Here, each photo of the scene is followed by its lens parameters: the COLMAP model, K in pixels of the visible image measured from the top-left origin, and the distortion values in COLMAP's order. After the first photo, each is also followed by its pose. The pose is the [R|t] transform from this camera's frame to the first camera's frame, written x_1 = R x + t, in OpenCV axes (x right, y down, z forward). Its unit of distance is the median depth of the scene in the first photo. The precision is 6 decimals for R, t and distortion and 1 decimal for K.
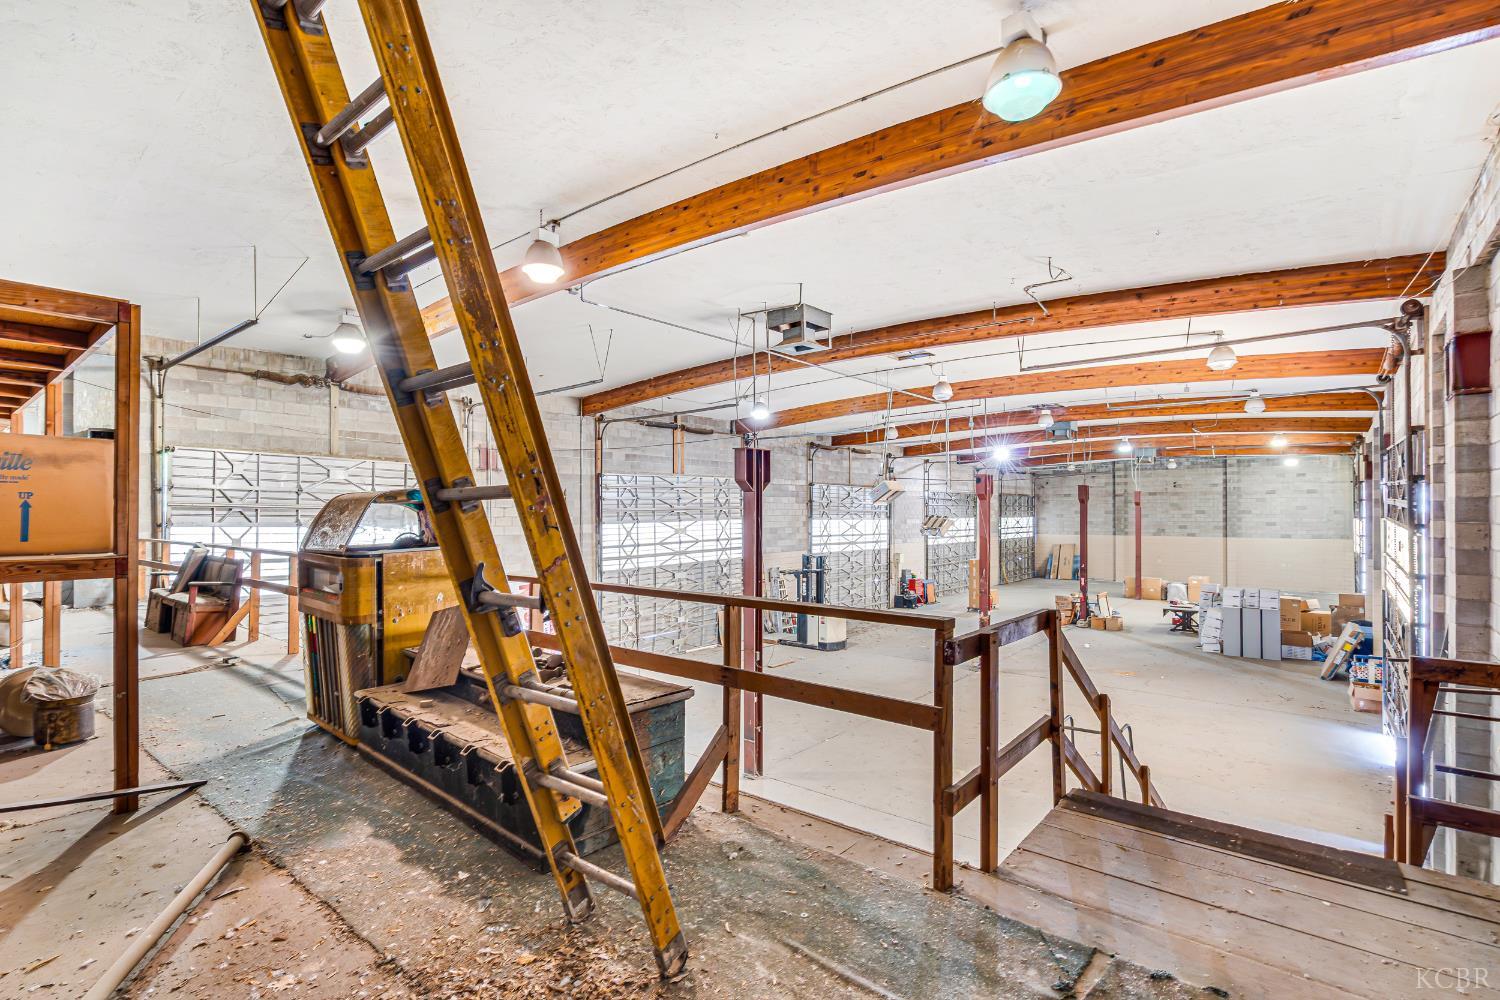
lens RADIAL K [[721.6, 0, 754.1], [0, 721.6, 493.7], [0, 0, 1]] dist [-0.006919, 0.003143]
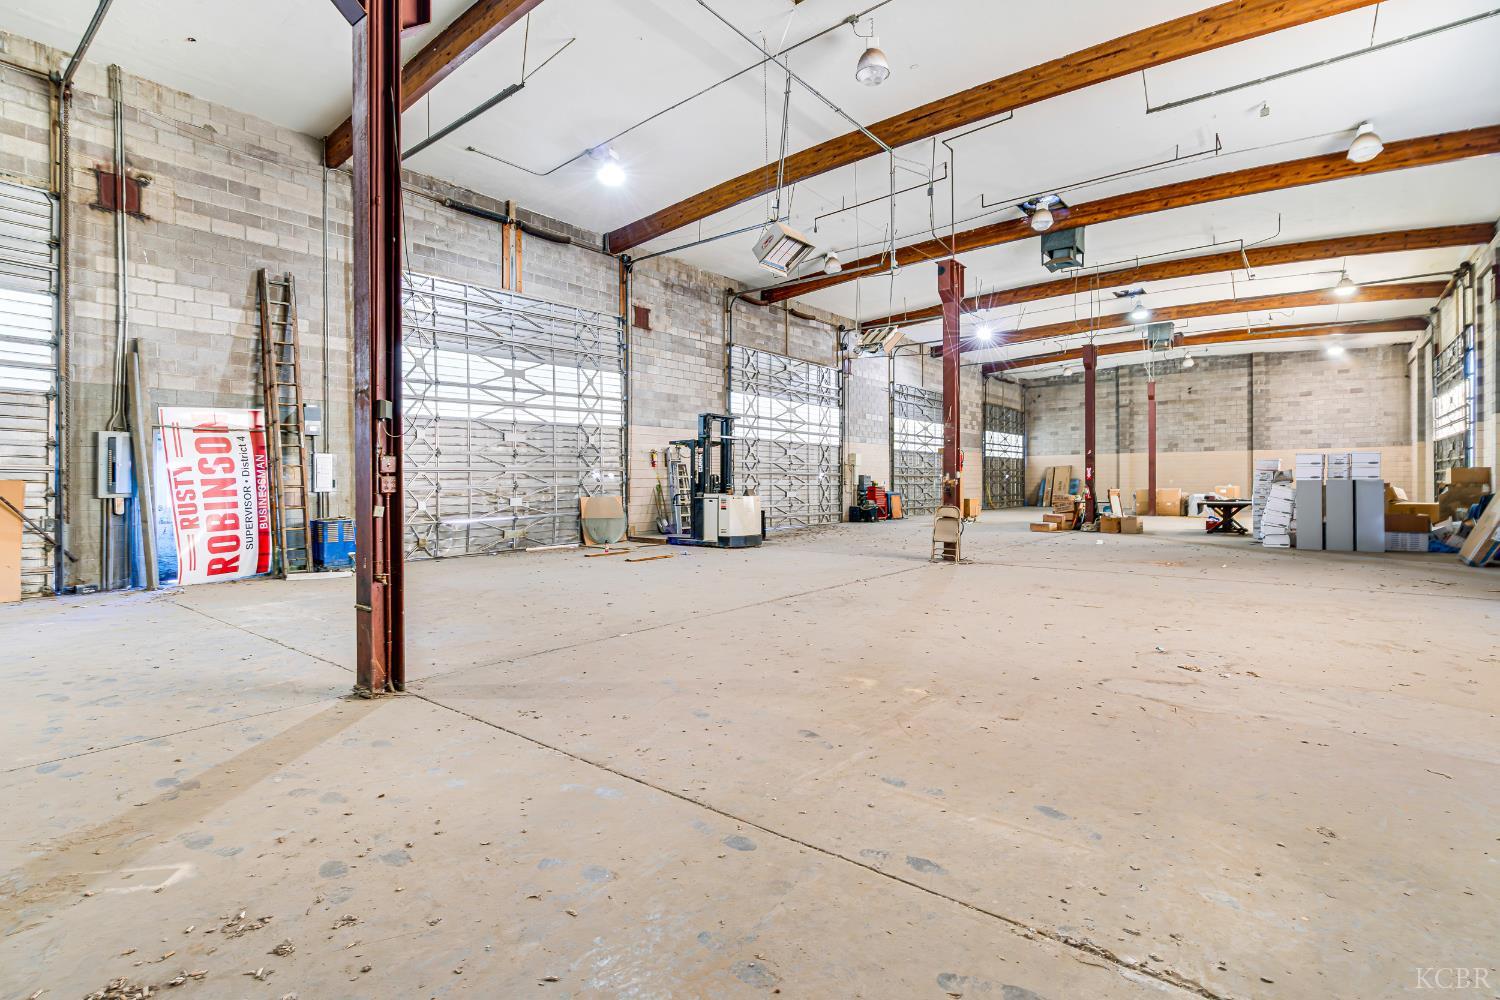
lens RADIAL K [[721.6, 0, 749.7], [0, 721.6, 470.1], [0, 0, 1]] dist [-0.006919, 0.003143]
pose [[0.999958, -0.004459, 0.008014, 0.083444], [0.004383, 0.999946, 0.009412, 0.098826], [-0.008055, -0.009376, 0.999924, 0.219038]]
